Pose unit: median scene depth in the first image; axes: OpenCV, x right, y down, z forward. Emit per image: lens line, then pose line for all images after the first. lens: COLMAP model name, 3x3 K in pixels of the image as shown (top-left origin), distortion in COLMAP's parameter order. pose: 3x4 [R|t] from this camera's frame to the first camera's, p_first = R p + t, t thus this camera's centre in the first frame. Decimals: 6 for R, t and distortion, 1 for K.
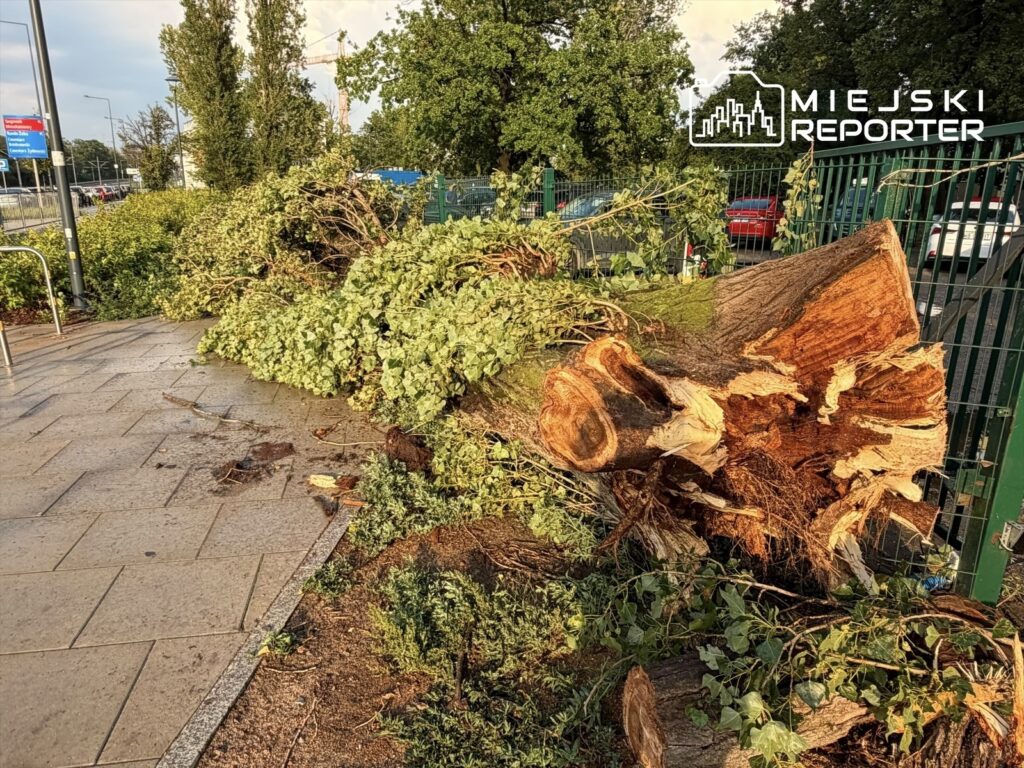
lens RADIAL K [[709.1, 0, 501.6], [0, 709.1, 389.2], [0, 0, 1]] dist [-0.004065, 0.022623]
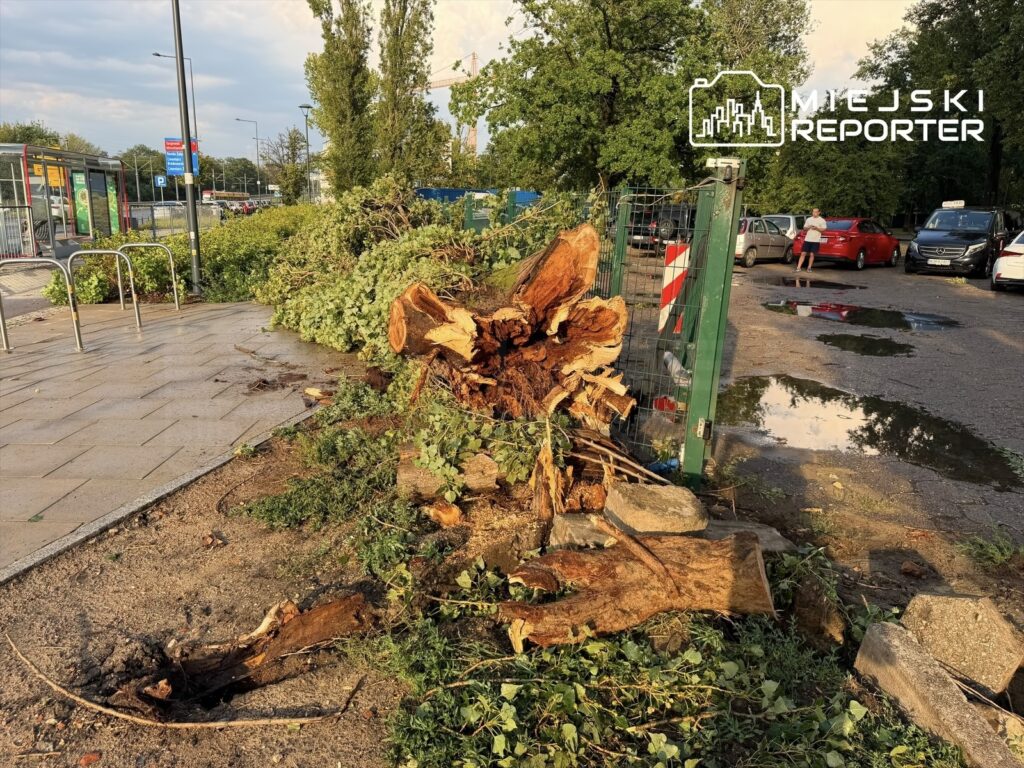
lens RADIAL K [[719.4, 0, 511.4], [0, 719.4, 378.0], [0, 0, 1]] dist [0.082857, -0.118326]
pose [[0.987256, 0.048644, -0.151525, 0.188591], [-0.055356, 0.997649, -0.040400, 0.064768], [0.149204, 0.048273, 0.987627, -0.224039]]
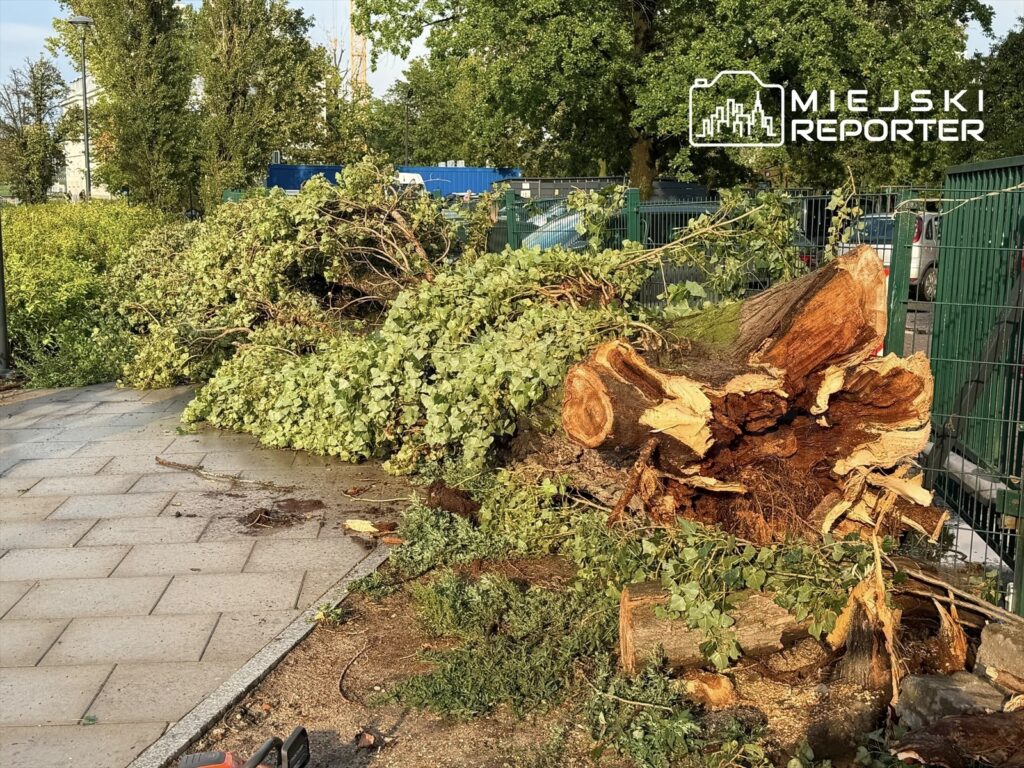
lens RADIAL K [[1400.8, 0, 519.8], [0, 1400.8, 385.2], [0, 0, 1]] dist [0.142657, -0.018479]
pose [[0.995550, 0.007061, -0.093971, 0.058349], [-0.020300, 0.989846, -0.140685, 0.093912], [0.092023, 0.141967, 0.985585, -0.375322]]
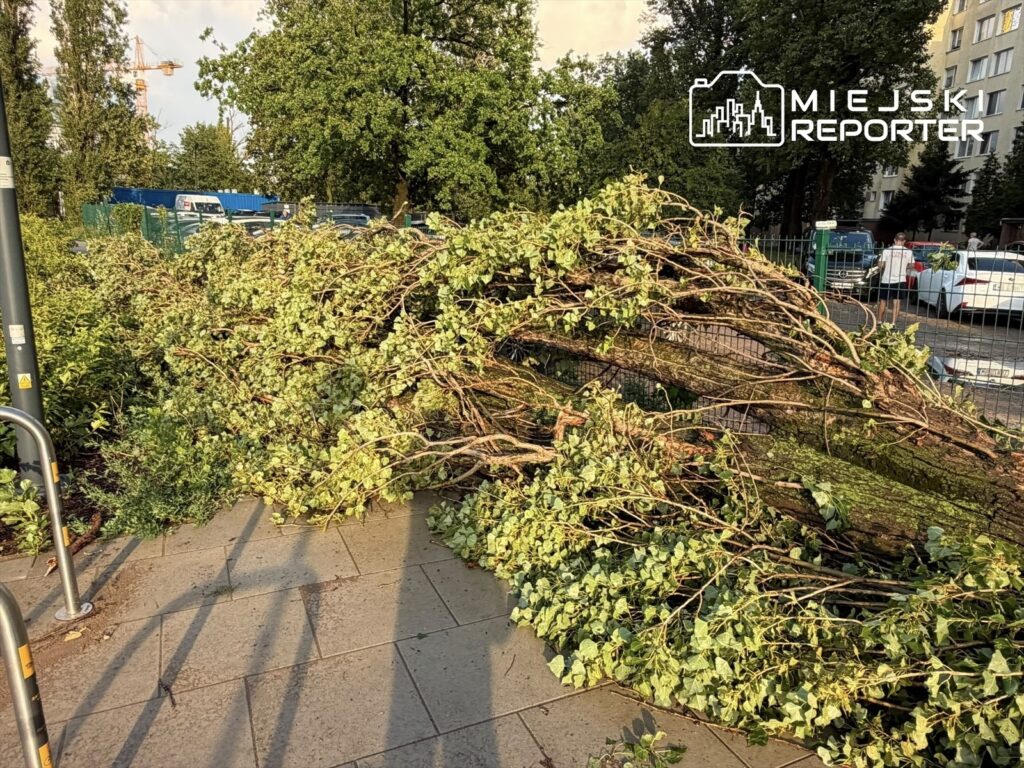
lens RADIAL K [[700.7, 0, 512.0], [0, 700.7, 384.0], [0, 0, 1]] dist [0.001902, 0.004092]
pose [[0.962984, -0.040736, 0.266464, -0.459125], [0.051028, 0.998190, -0.031814, -0.172343], [-0.264686, 0.044234, 0.963320, 0.520798]]
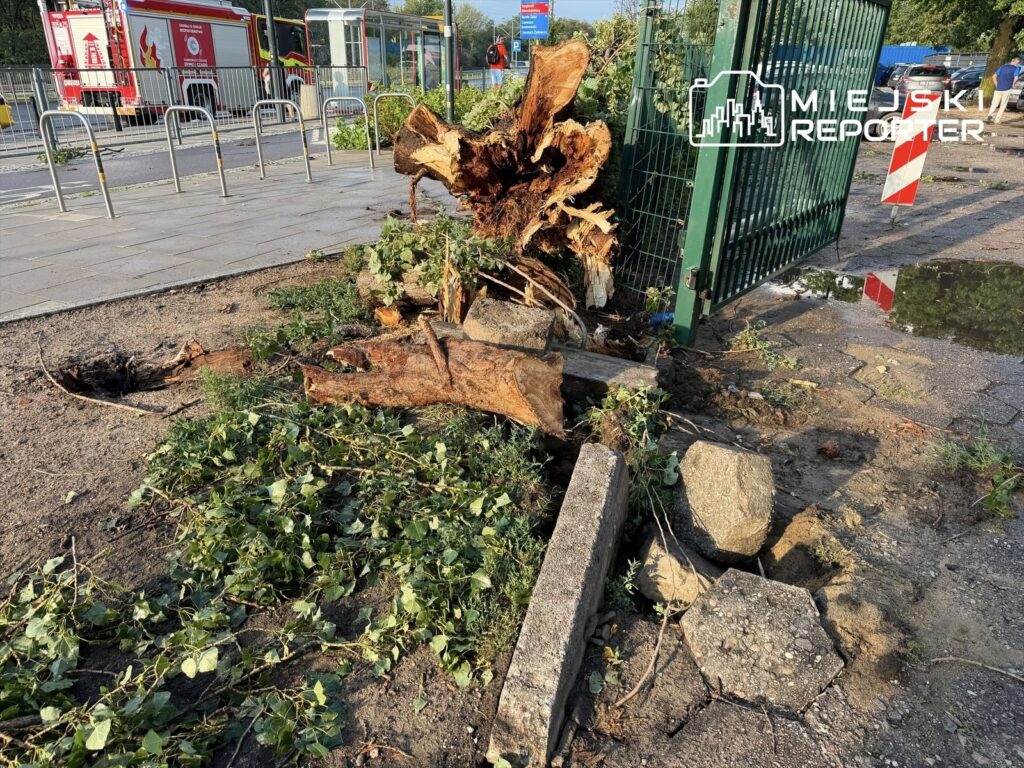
lens RADIAL K [[717.7, 0, 510.7], [0, 717.7, 396.5], [0, 0, 1]] dist [0.130746, -0.203144]
pose [[0.802571, 0.243225, -0.544721, 0.448836], [-0.163140, 0.967787, 0.191766, 0.076759], [0.573816, -0.065040, 0.816398, -0.152339]]
